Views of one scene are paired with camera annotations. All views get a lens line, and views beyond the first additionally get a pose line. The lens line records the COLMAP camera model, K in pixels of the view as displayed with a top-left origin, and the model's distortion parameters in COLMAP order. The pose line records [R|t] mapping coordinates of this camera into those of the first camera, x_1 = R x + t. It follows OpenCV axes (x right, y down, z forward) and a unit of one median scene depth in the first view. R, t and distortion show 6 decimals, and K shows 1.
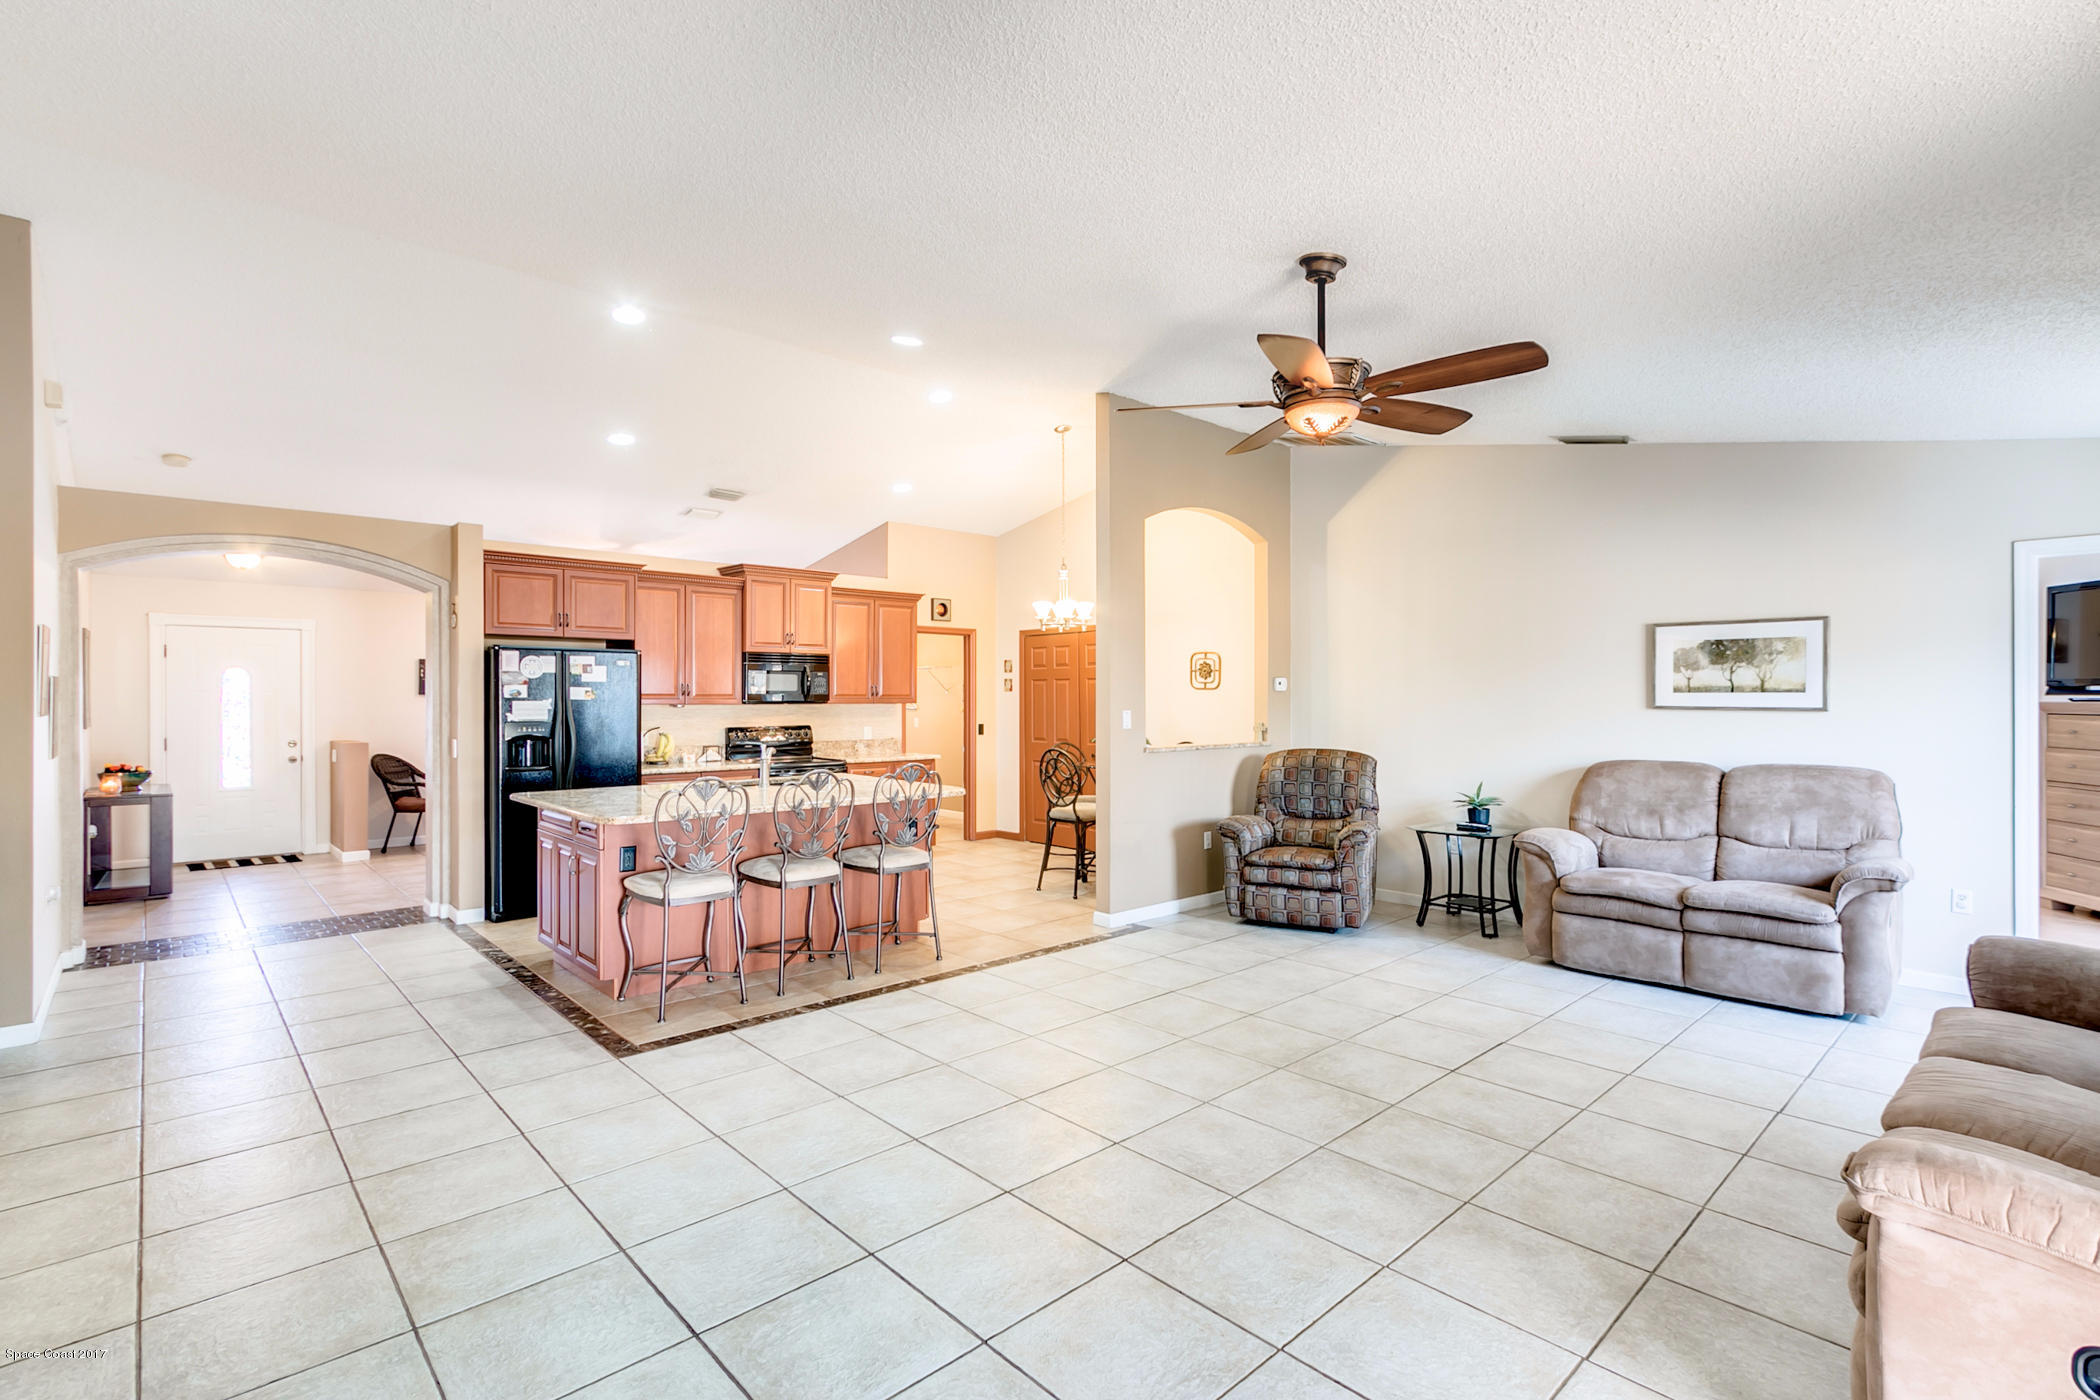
lens RADIAL K [[967.6, 0, 1039.4], [0, 967.6, 696.8], [0, 0, 1]] dist [-0.000850, -0.000153]
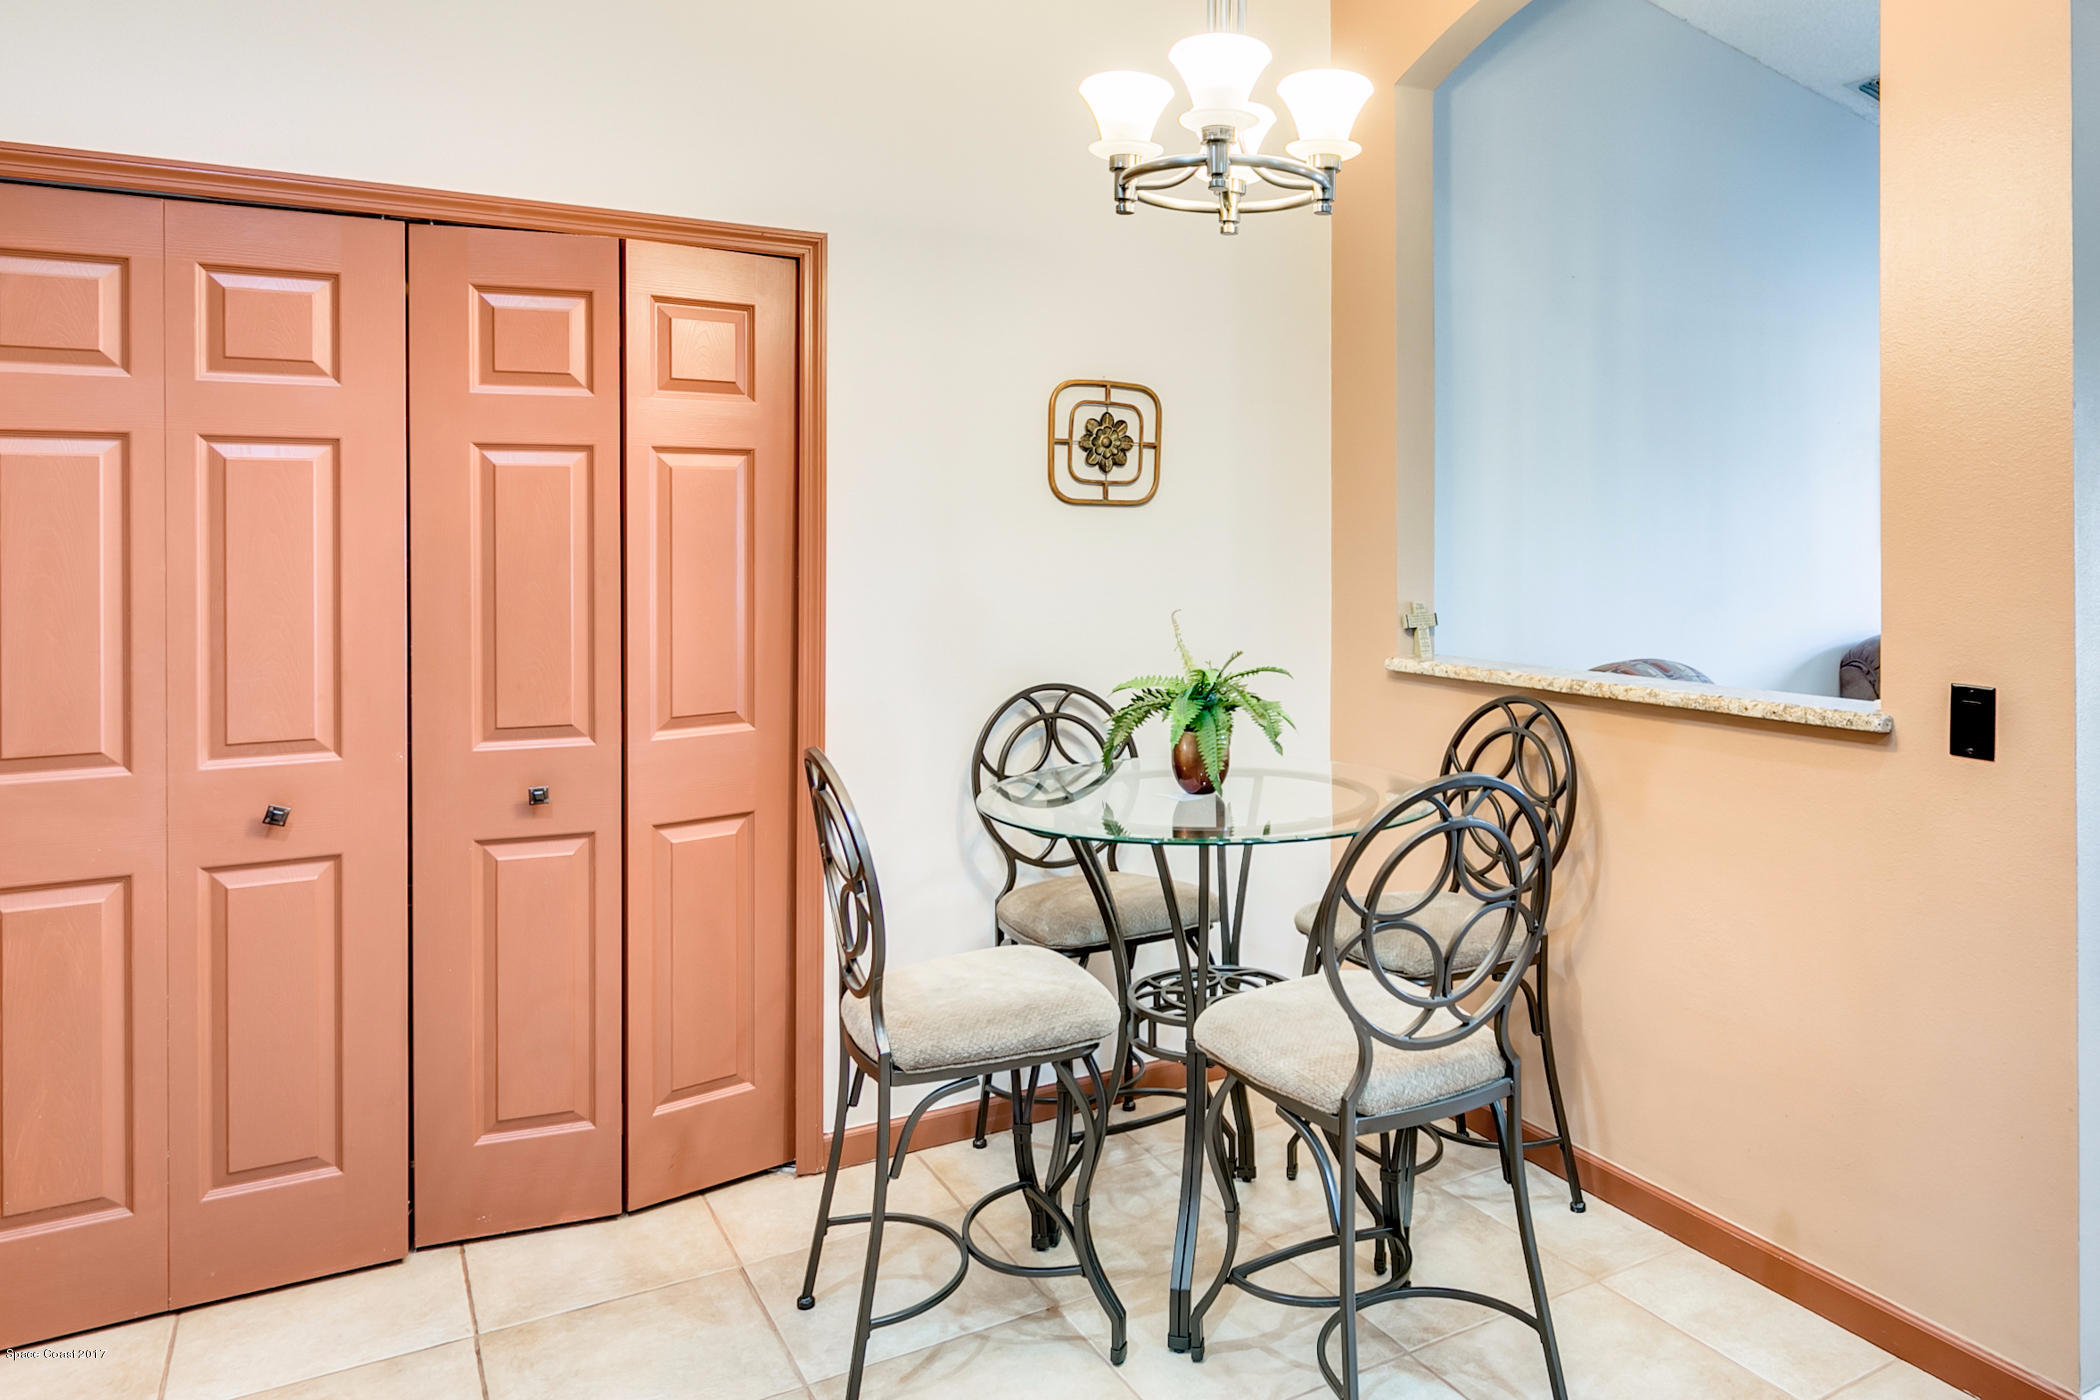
lens RADIAL K [[1413.4, 0, 1222.6], [0, 1413.4, 537.9], [0, 0, 1]] dist [-0.003599, 0.002399]
pose [[0.193696, 0.001253, 0.981061, -0.326110], [0.002231, 0.999996, -0.001718, 0.004388], [-0.981059, 0.002521, 0.193693, 1.121101]]
